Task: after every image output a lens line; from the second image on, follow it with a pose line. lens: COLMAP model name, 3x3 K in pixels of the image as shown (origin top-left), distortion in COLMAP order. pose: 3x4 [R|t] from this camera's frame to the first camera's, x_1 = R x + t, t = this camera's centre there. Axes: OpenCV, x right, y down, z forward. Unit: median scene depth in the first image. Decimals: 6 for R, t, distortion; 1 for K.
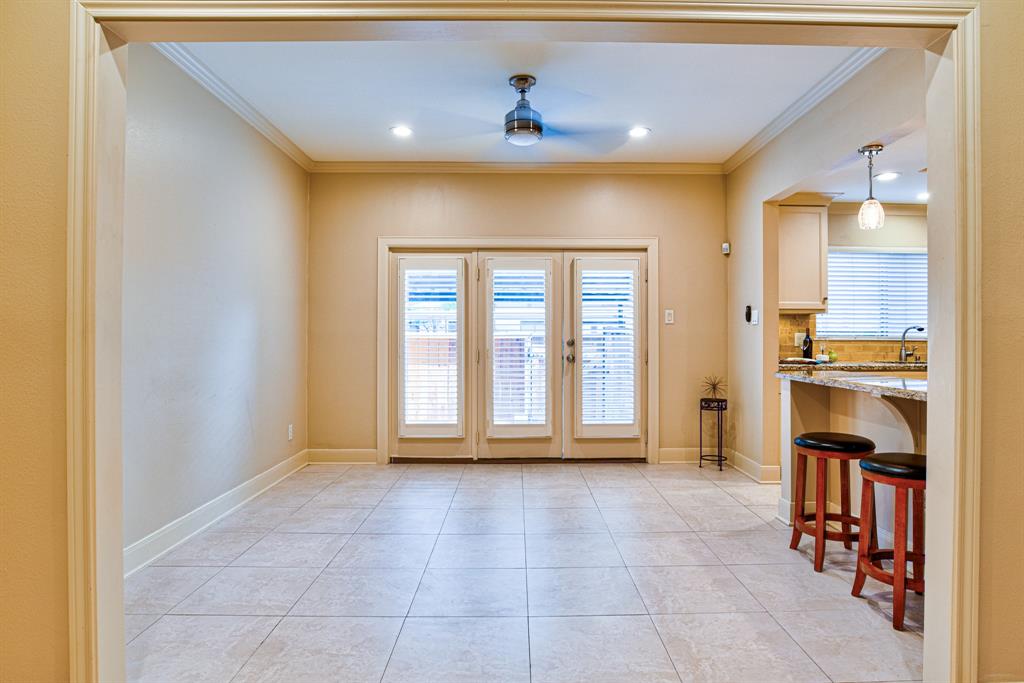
lens RADIAL K [[575.3, 0, 522.0], [0, 575.3, 339.6], [0, 0, 1]] dist [-0.042739, -0.000525]
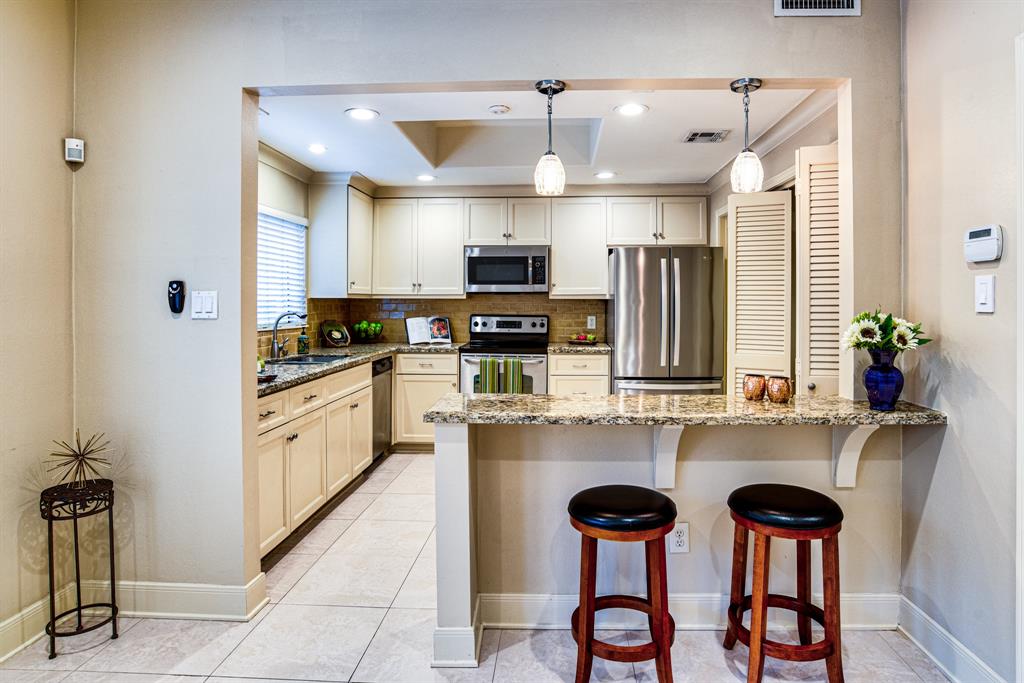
lens RADIAL K [[584.3, 0, 539.1], [0, 584.3, 302.8], [0, 0, 1]] dist [-0.047484, -0.000018]
pose [[0.042699, -0.002051, 0.999086, -0.085715], [0.003195, 0.999993, 0.001916, -0.036819], [-0.999083, 0.003110, 0.042705, 0.621051]]
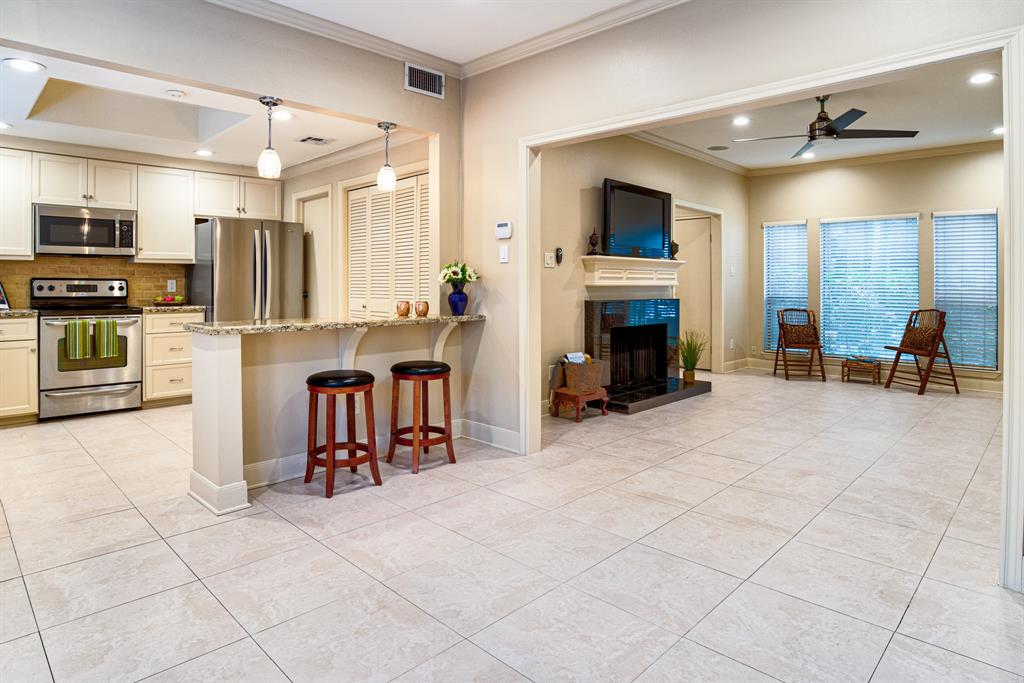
lens RADIAL K [[581.6, 0, 511.5], [0, 581.6, 287.4], [0, 0, 1]] dist [-0.089366, 0.040922]
pose [[-0.713436, -0.004976, 0.700703, -0.269966], [0.002909, 0.999945, 0.010063, -0.003192], [-0.700715, 0.009218, -0.713382, 0.907355]]
